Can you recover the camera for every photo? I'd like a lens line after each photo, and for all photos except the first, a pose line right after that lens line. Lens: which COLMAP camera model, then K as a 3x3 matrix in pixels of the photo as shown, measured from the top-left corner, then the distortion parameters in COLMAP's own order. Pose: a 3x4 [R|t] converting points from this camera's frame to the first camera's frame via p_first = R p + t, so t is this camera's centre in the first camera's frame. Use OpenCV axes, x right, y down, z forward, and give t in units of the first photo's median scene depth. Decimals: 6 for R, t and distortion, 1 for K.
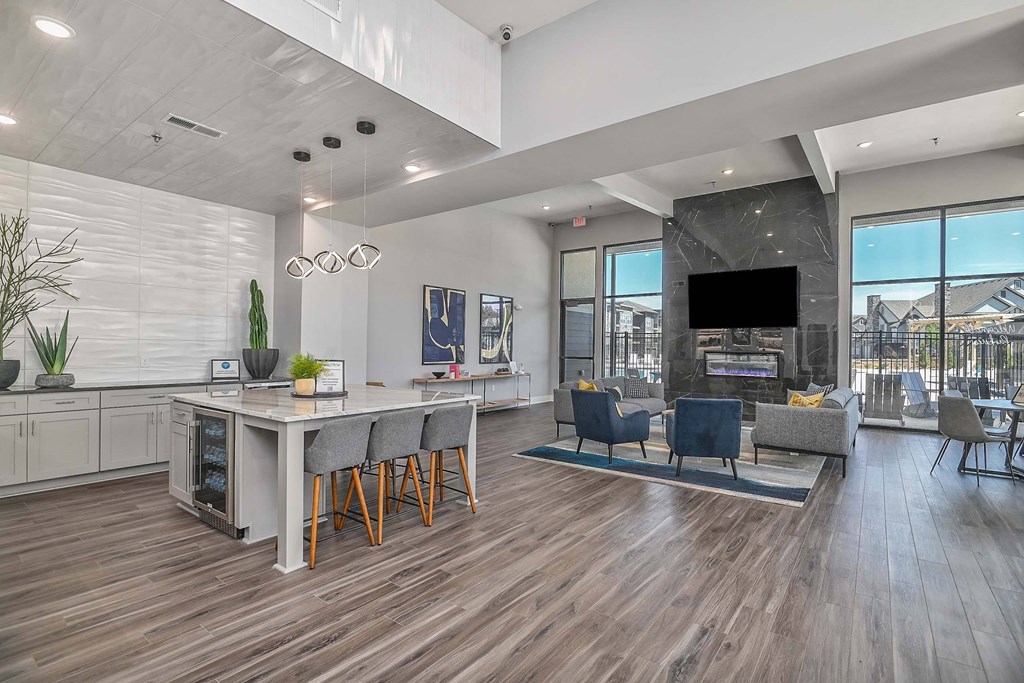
lens RADIAL K [[489.0, 0, 512.0], [0, 489.0, 341.5], [0, 0, 1]] dist [-0.002678, -0.000333]
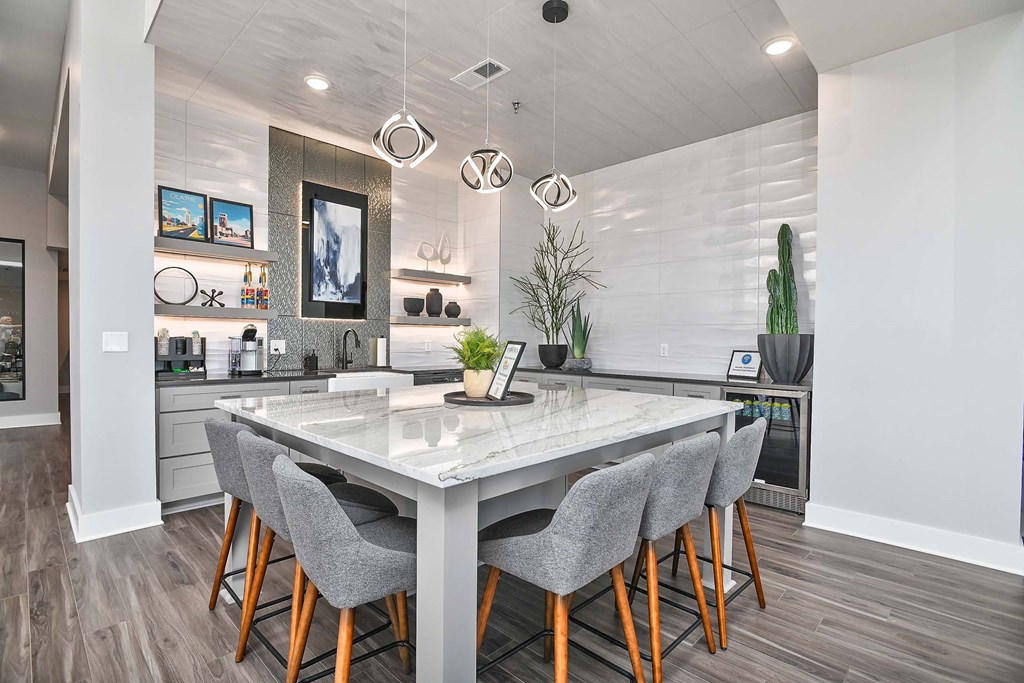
lens RADIAL K [[489.0, 0, 512.0], [0, 489.0, 341.5], [0, 0, 1]] dist [-0.002678, -0.000333]
pose [[-0.126814, -0.007418, -0.991899, 0.168926], [-0.003912, 0.999968, -0.006979, 0.038420], [0.991919, 0.002995, -0.126839, 0.959975]]
